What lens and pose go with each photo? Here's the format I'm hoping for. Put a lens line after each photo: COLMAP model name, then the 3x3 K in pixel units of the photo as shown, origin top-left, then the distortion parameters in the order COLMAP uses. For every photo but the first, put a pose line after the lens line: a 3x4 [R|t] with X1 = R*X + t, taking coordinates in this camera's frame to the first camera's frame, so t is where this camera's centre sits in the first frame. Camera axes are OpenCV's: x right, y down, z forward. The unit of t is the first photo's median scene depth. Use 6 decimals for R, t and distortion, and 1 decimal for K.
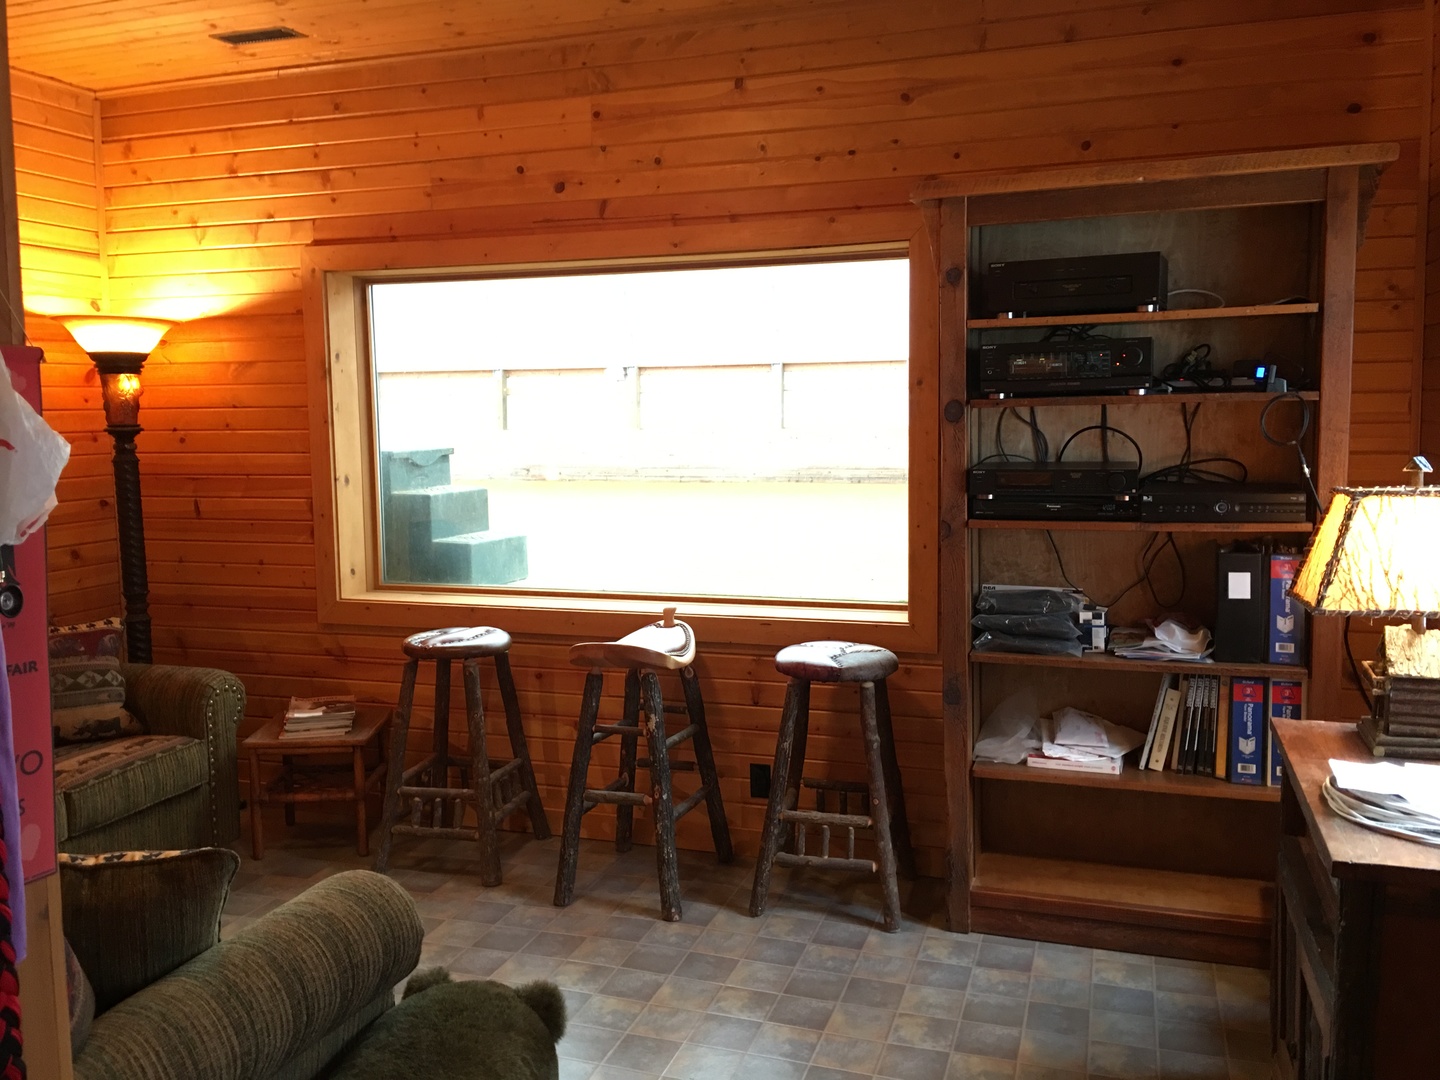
lens RADIAL K [[1219.3, 0, 722.1], [0, 1219.3, 537.7], [0, 0, 1]] dist [0.079125, -0.106839]
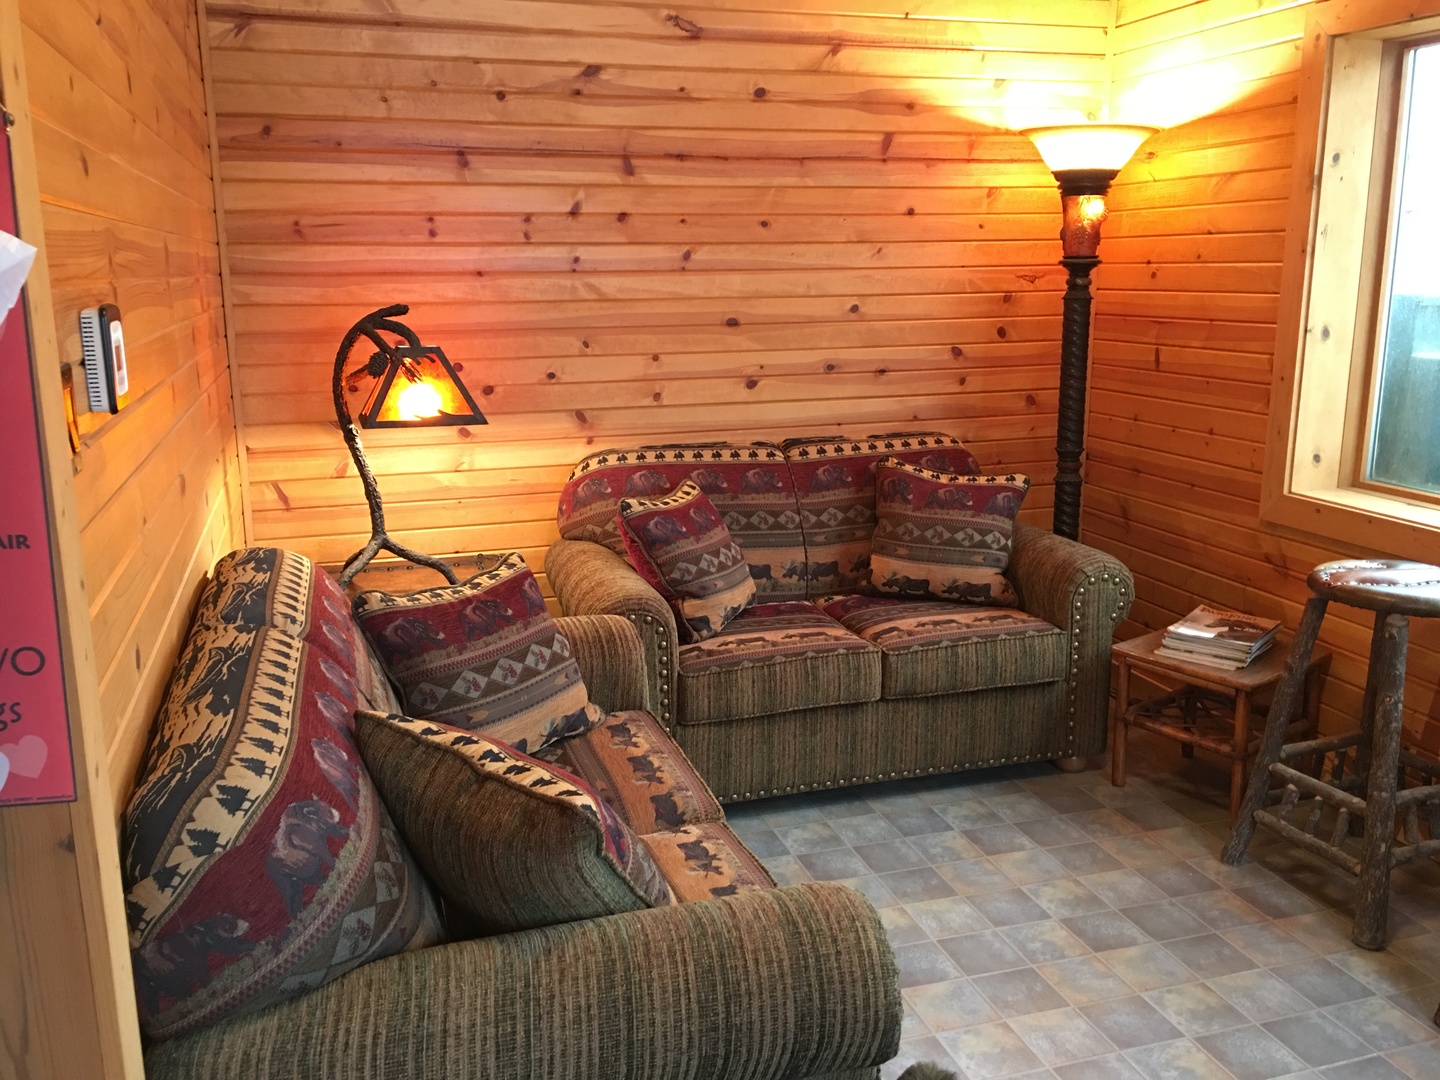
lens RADIAL K [[1219.3, 0, 715.3], [0, 1219.3, 537.1], [0, 0, 1]] dist [0.079125, -0.106839]
pose [[0.576592, 0.187289, -0.795277, 0.101076], [-0.086704, 0.981902, 0.168378, -0.021905], [0.812419, -0.028132, 0.582395, 0.299631]]
